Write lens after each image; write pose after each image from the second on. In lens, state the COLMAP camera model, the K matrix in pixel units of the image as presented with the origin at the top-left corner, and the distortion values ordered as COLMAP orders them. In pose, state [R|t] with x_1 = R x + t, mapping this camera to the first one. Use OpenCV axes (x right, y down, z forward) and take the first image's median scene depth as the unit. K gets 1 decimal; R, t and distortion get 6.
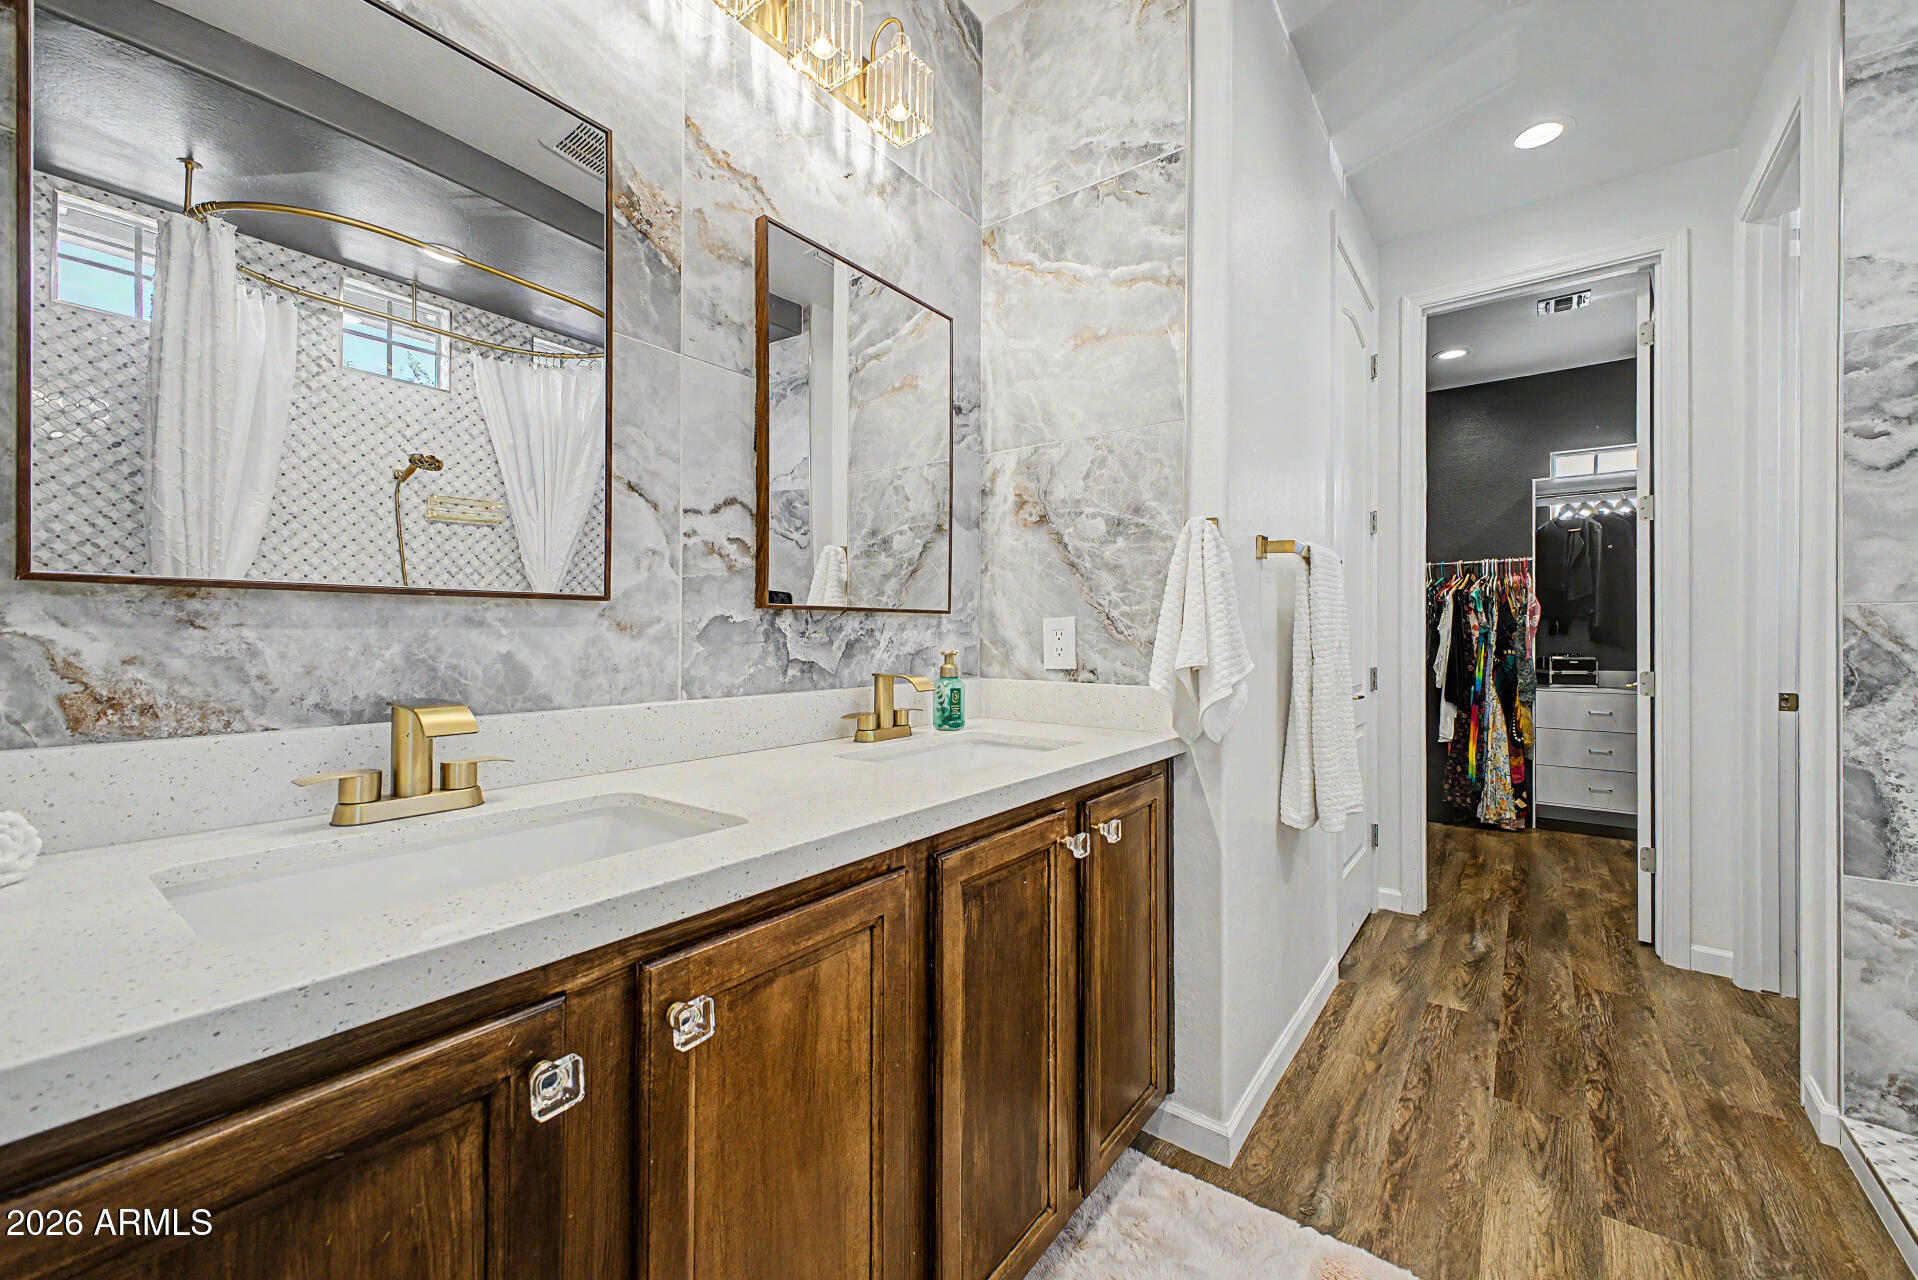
lens RADIAL K [[745.4, 0, 961.0], [0, 745.4, 636.1], [0, 0, 1]] dist [0.010995, -0.000799]
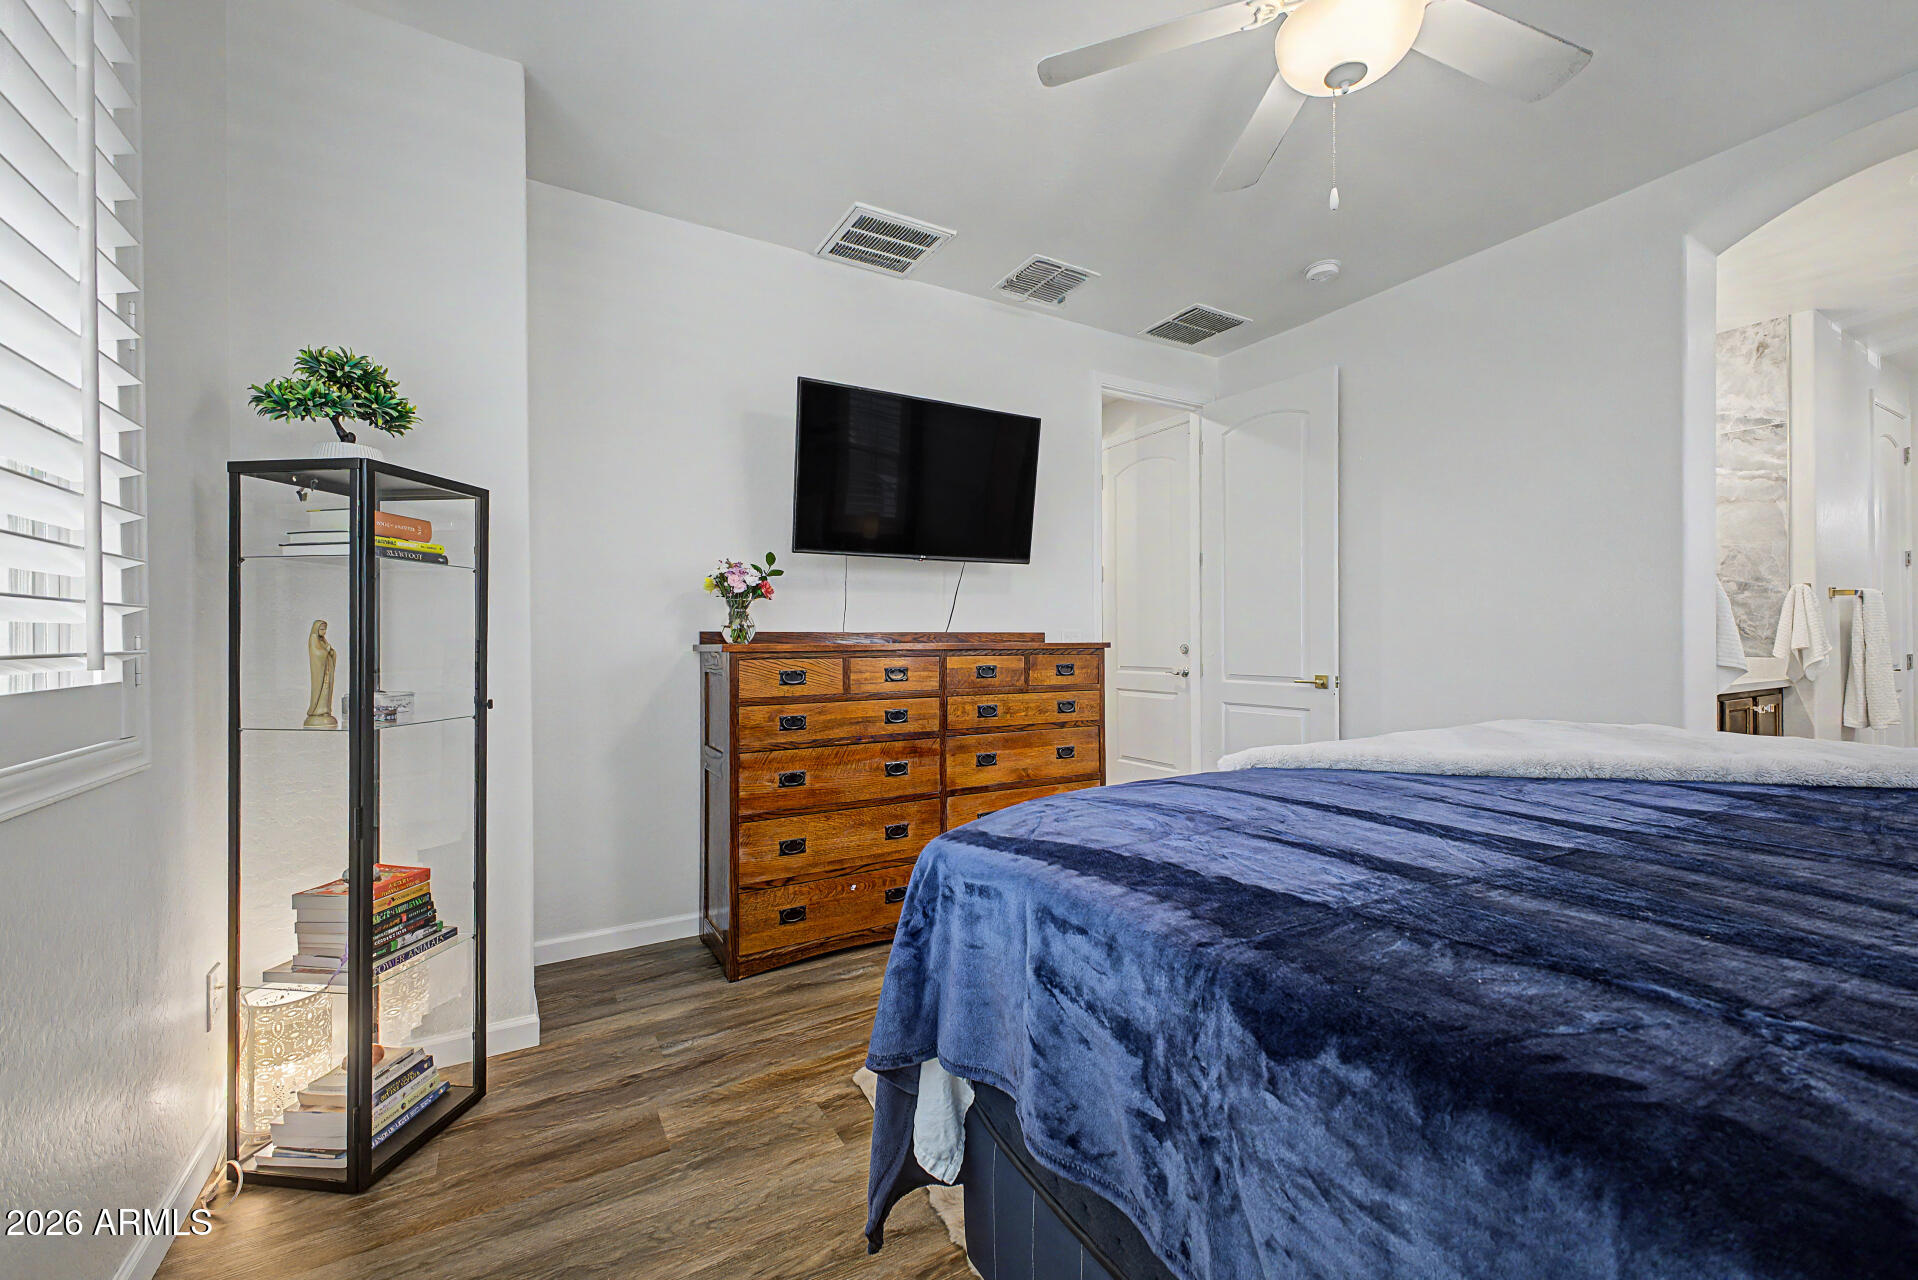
lens RADIAL K [[745.4, 0, 971.7], [0, 745.4, 626.4], [0, 0, 1]] dist [0.010995, -0.000799]
pose [[0.925282, -0.012041, -0.379089, -1.414638], [0.010686, 0.999927, -0.005680, -0.049481], [0.379130, 0.001205, 0.925343, -2.582575]]
